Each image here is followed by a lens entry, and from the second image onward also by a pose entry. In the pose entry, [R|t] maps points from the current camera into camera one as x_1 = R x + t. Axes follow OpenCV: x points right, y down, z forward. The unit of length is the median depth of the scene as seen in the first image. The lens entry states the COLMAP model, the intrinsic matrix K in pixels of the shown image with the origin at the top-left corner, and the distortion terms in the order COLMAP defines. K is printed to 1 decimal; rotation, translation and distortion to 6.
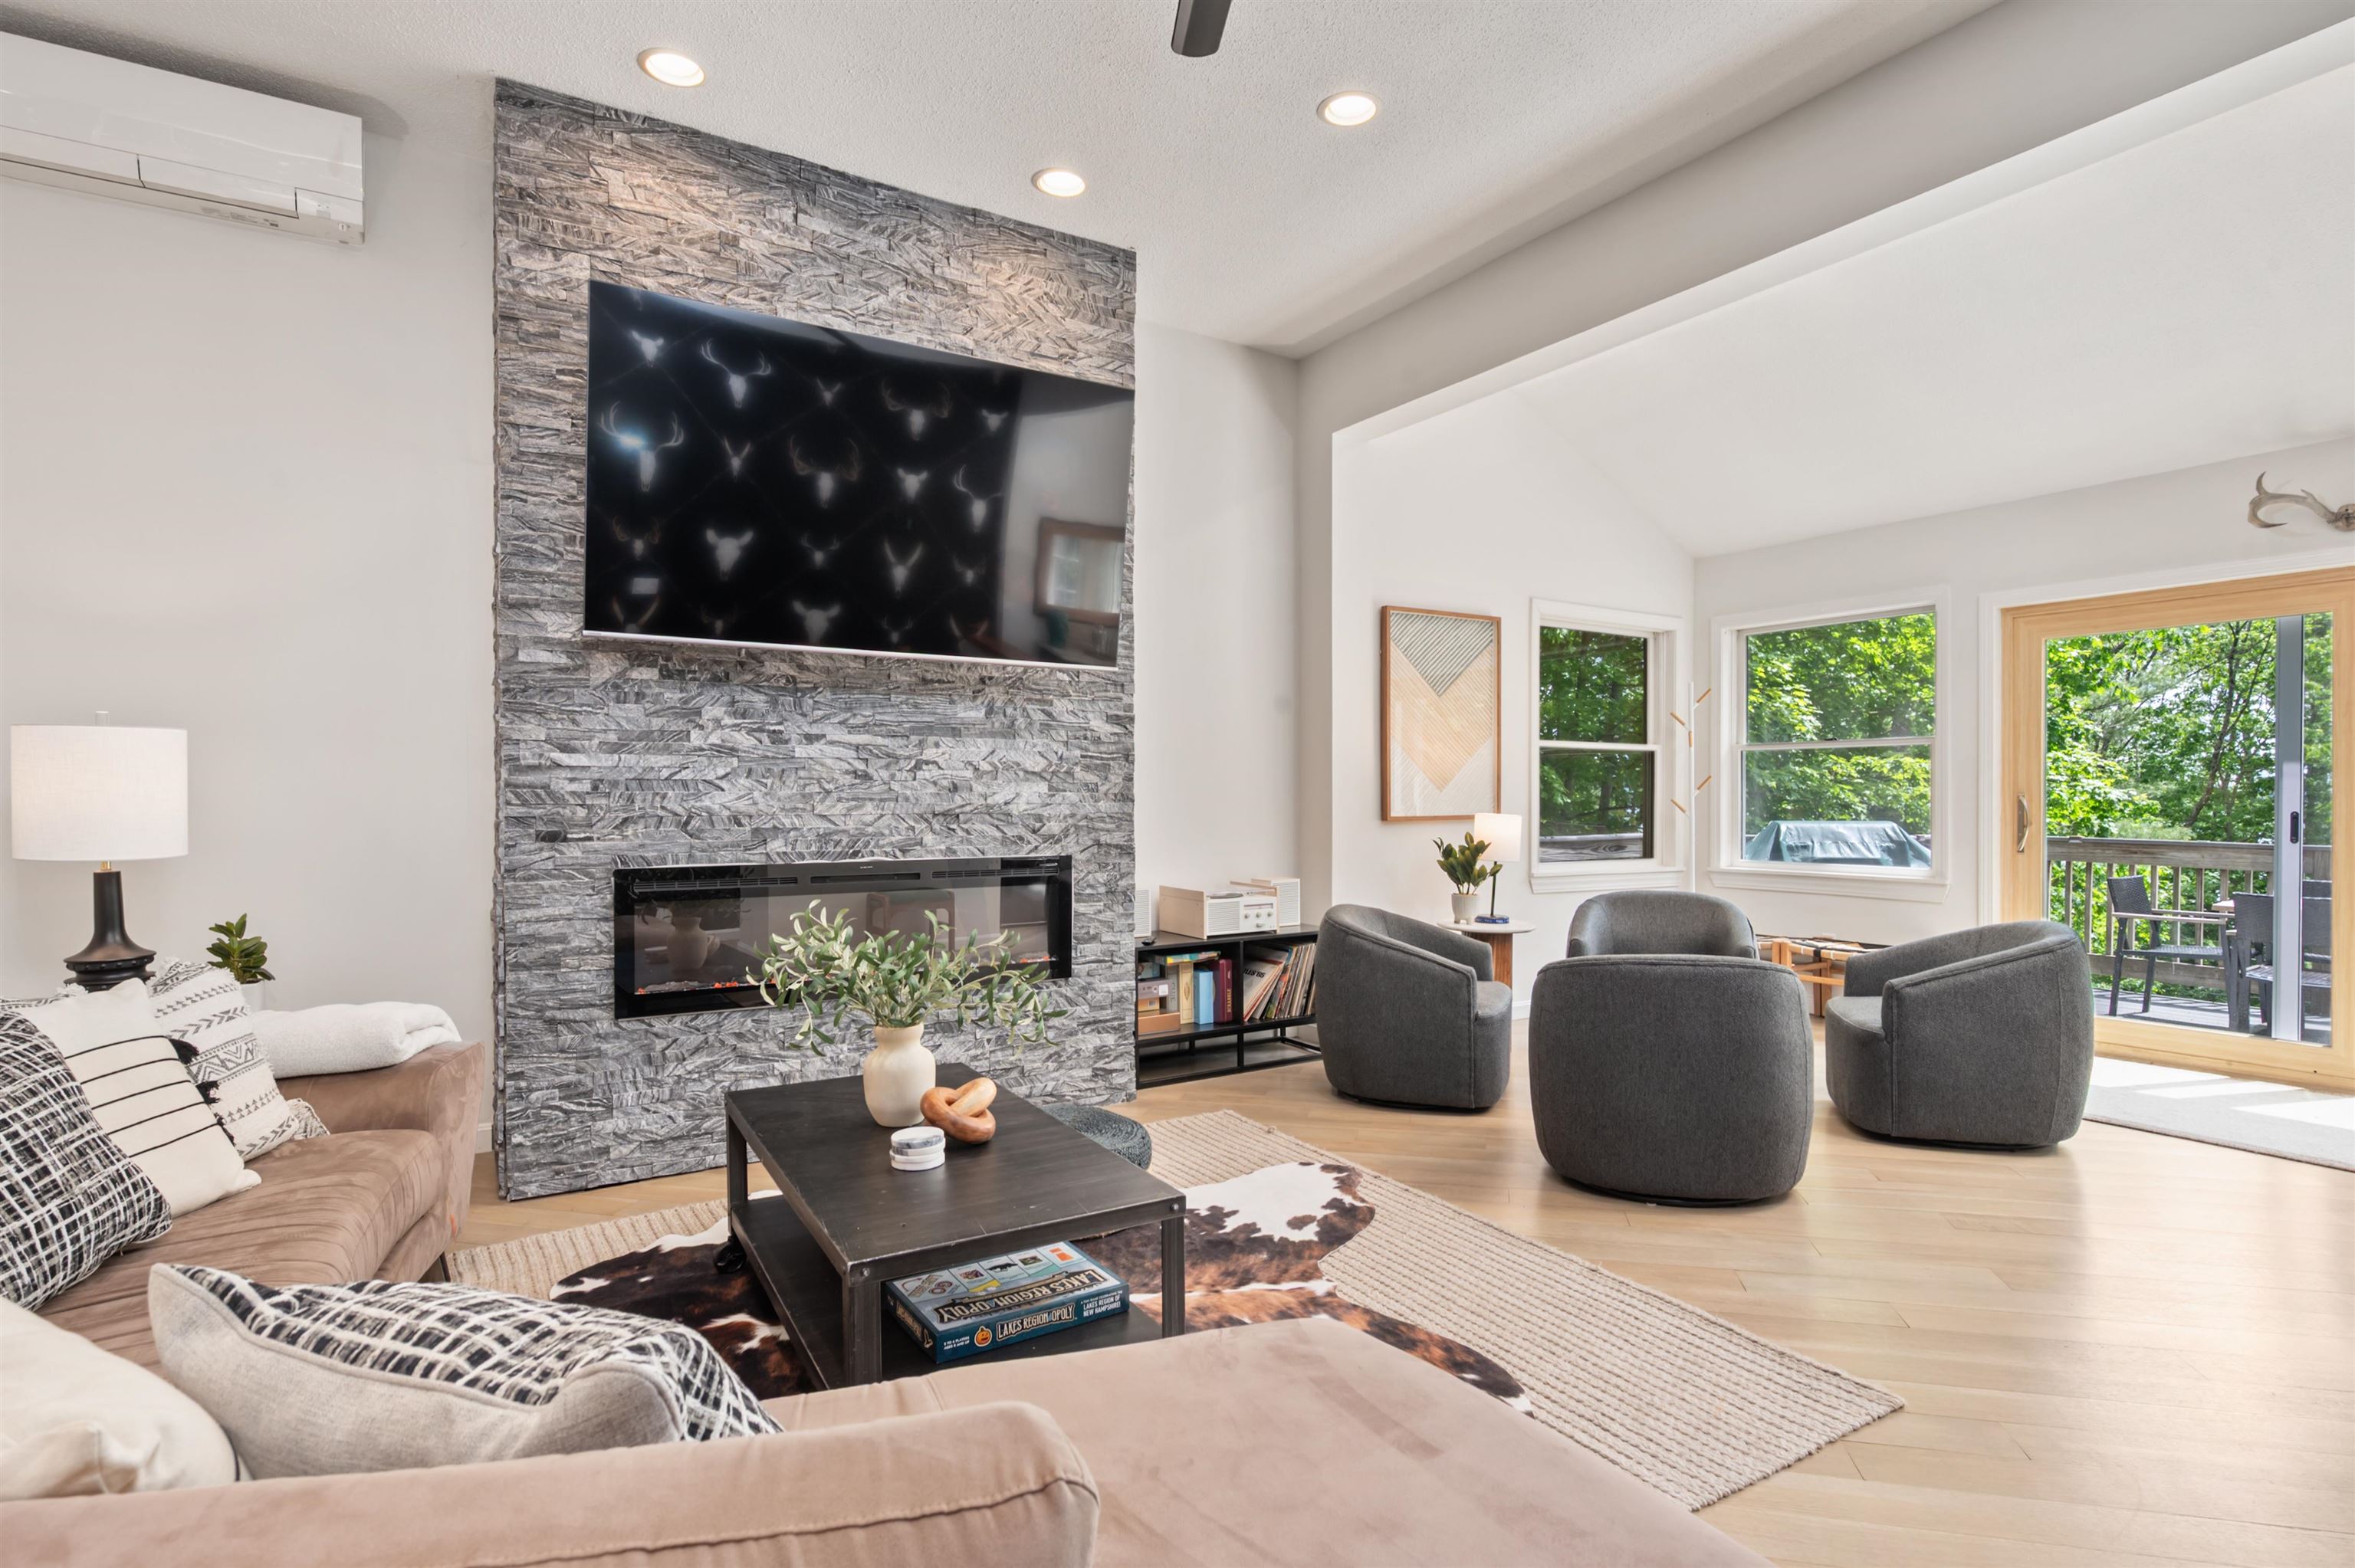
lens RADIAL K [[1196.6, 0, 1175.9], [0, 1196.6, 802.7], [0, 0, 1]] dist [-0.000642, -0.000218]
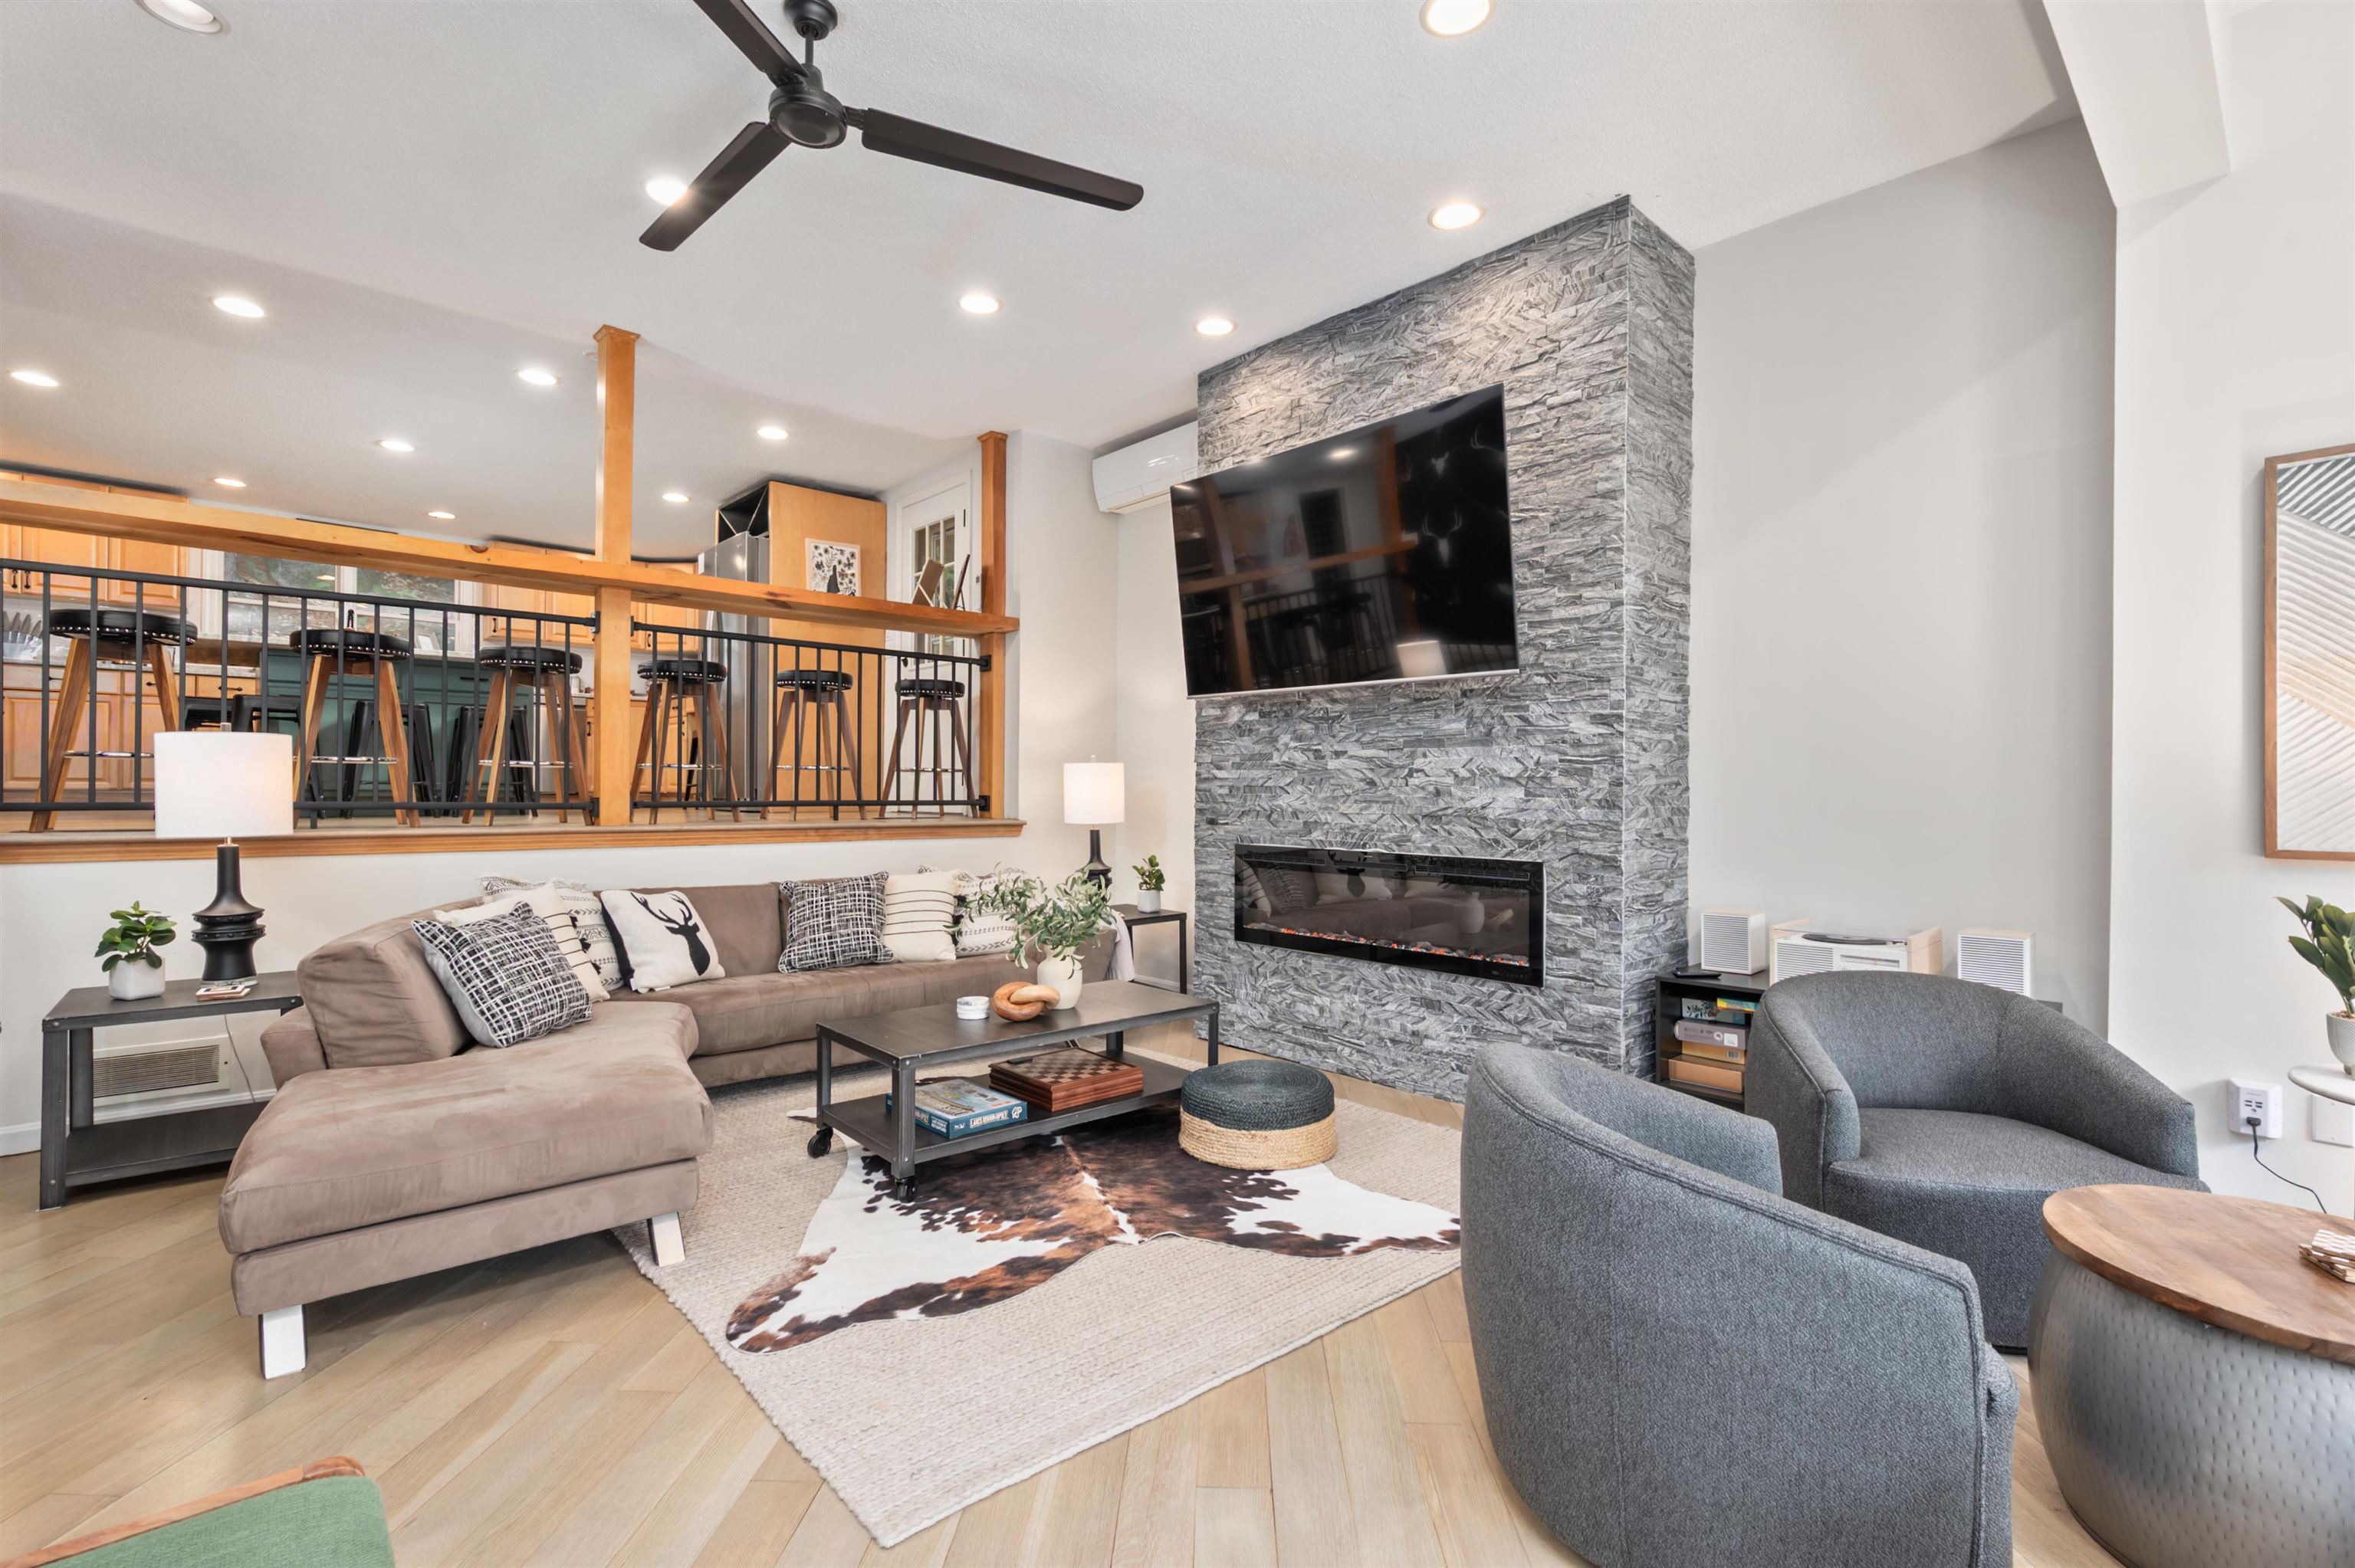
lens RADIAL K [[1042.3, 0, 1173.8], [0, 1042.3, 793.4], [0, 0, 1]] dist [0.000254, -0.000196]
pose [[0.185150, 0.004471, -0.982700, 0.759421], [-0.015305, 0.999881, 0.001666, -0.009961], [0.982591, 0.014732, 0.185196, 0.599061]]
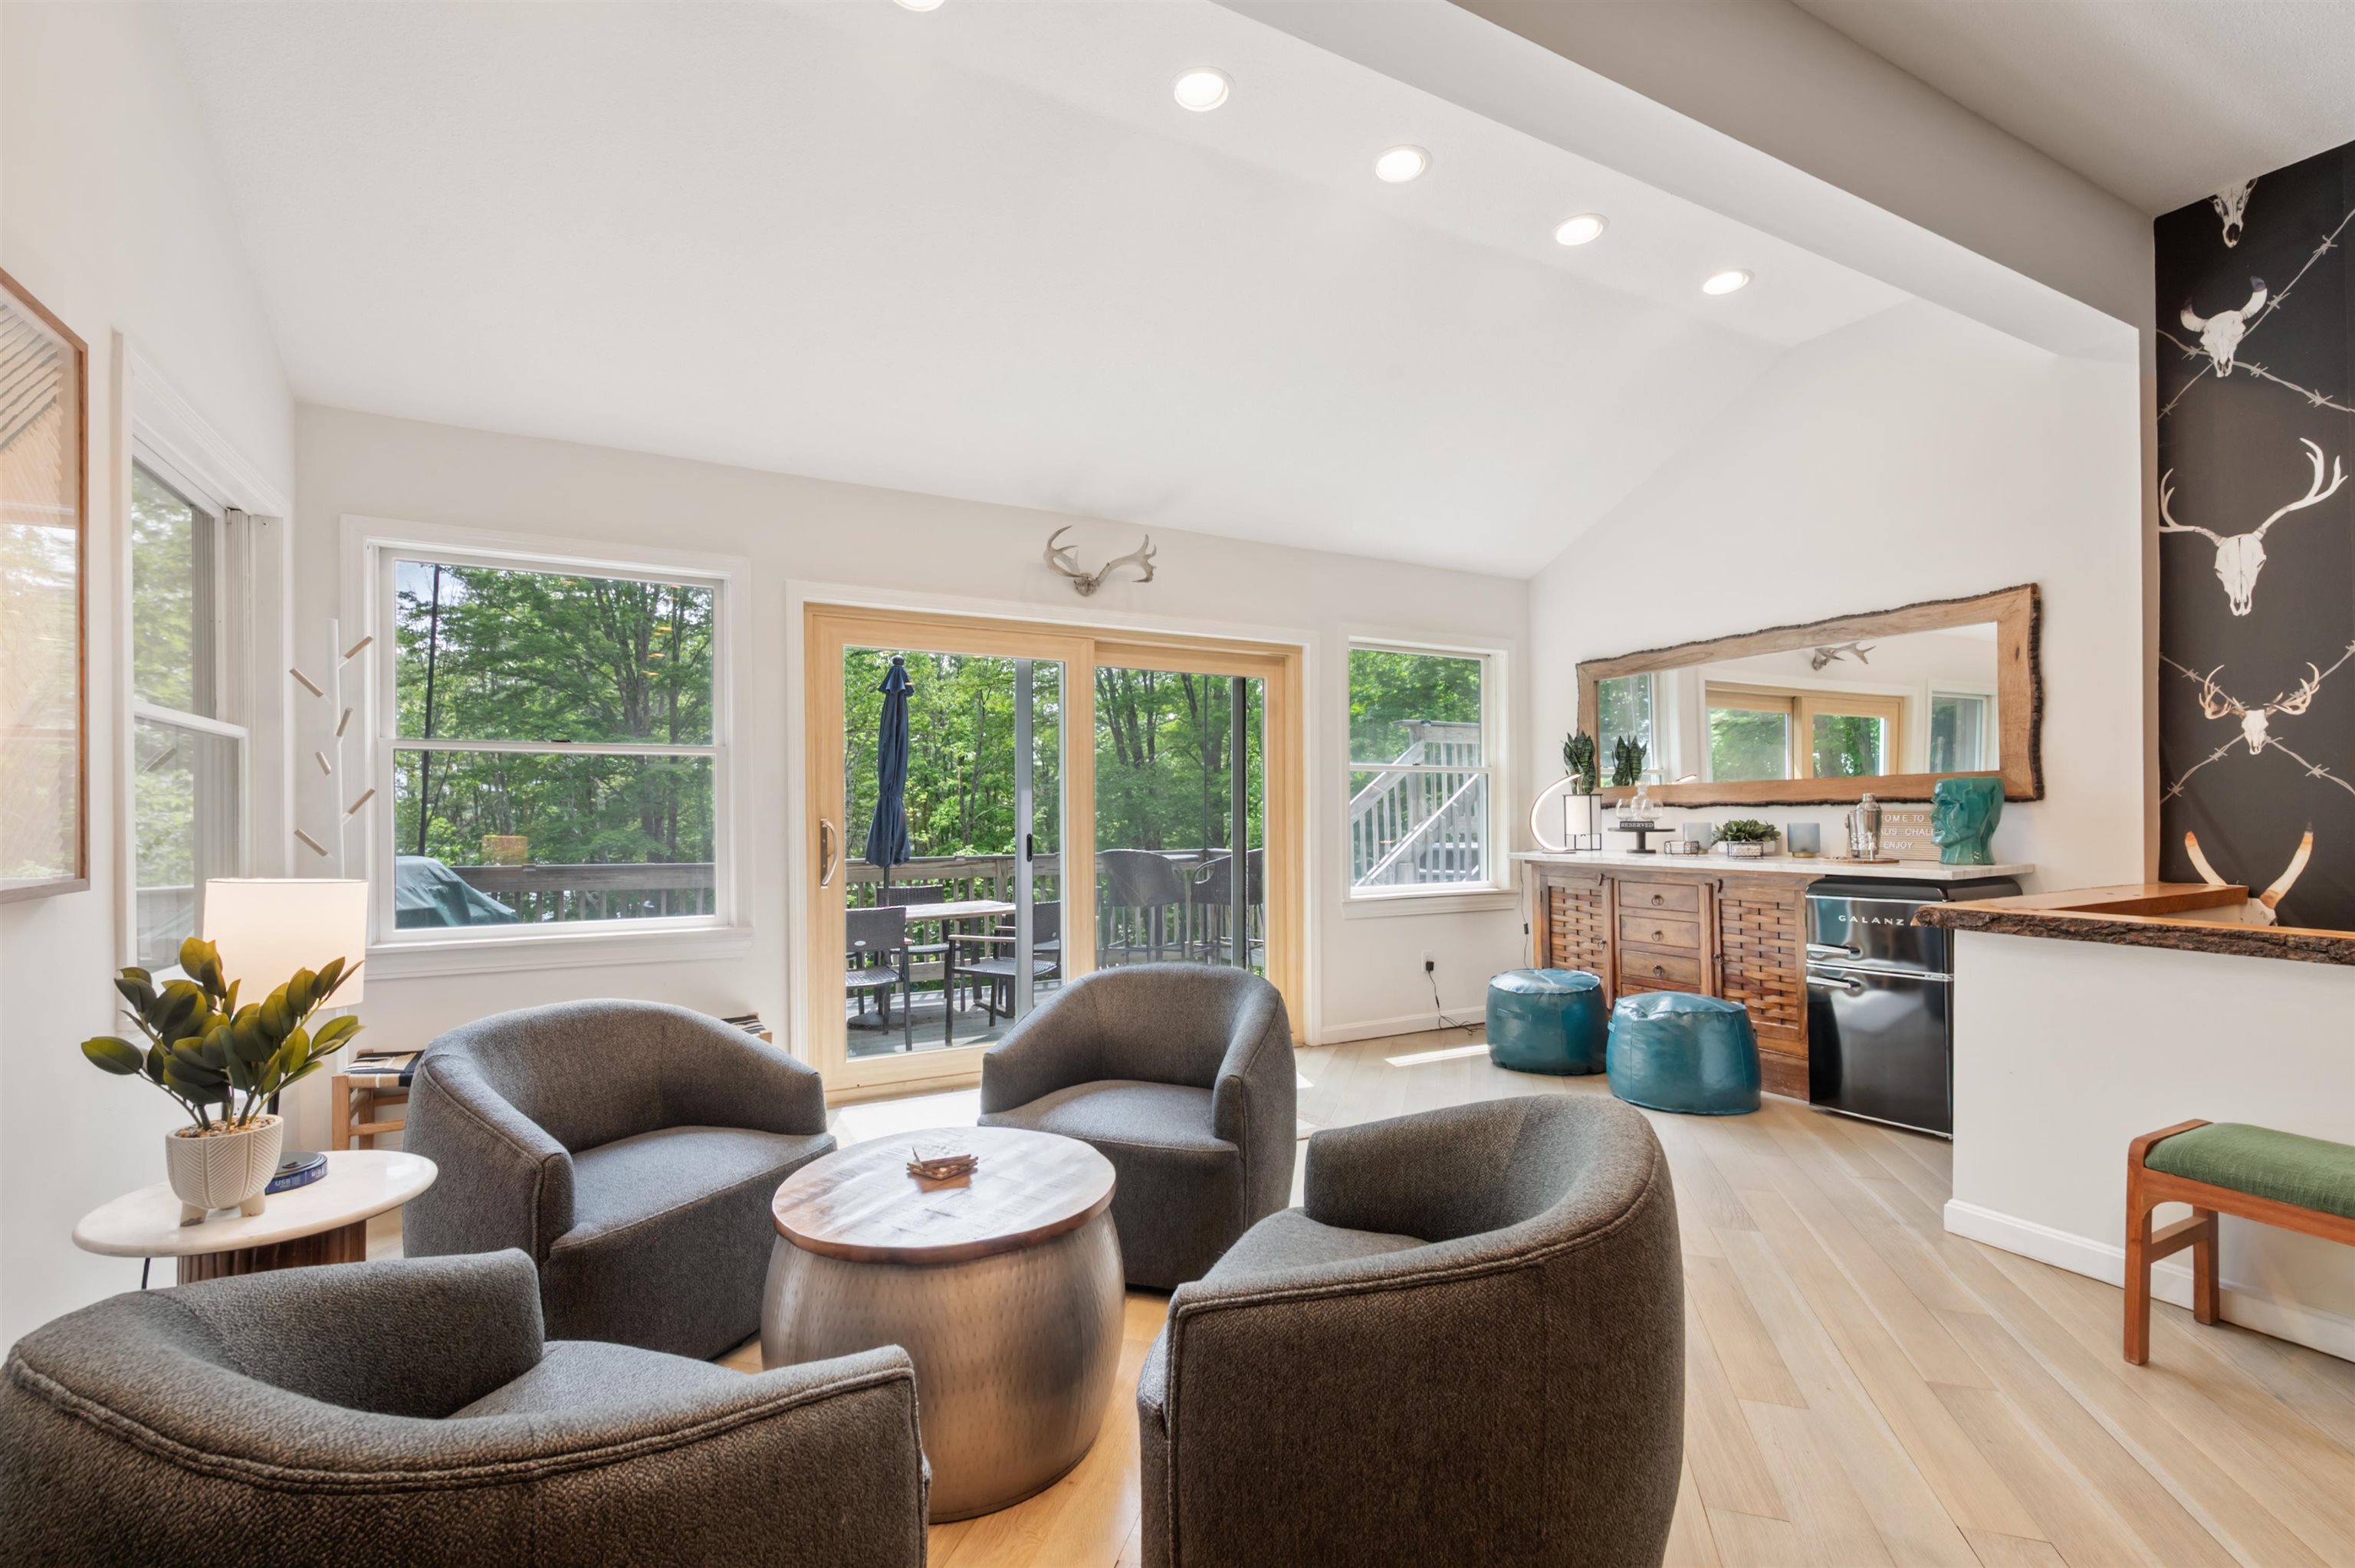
lens RADIAL K [[1034.8, 0, 1175.2], [0, 1034.8, 810.6], [0, 0, 1]] dist [-0.000355, -0.000024]
pose [[0.061016, 0.002953, 0.998132, -0.039849], [0.010871, 0.999934, -0.003623, -0.010979], [-0.998078, 0.011072, 0.060980, 0.952374]]
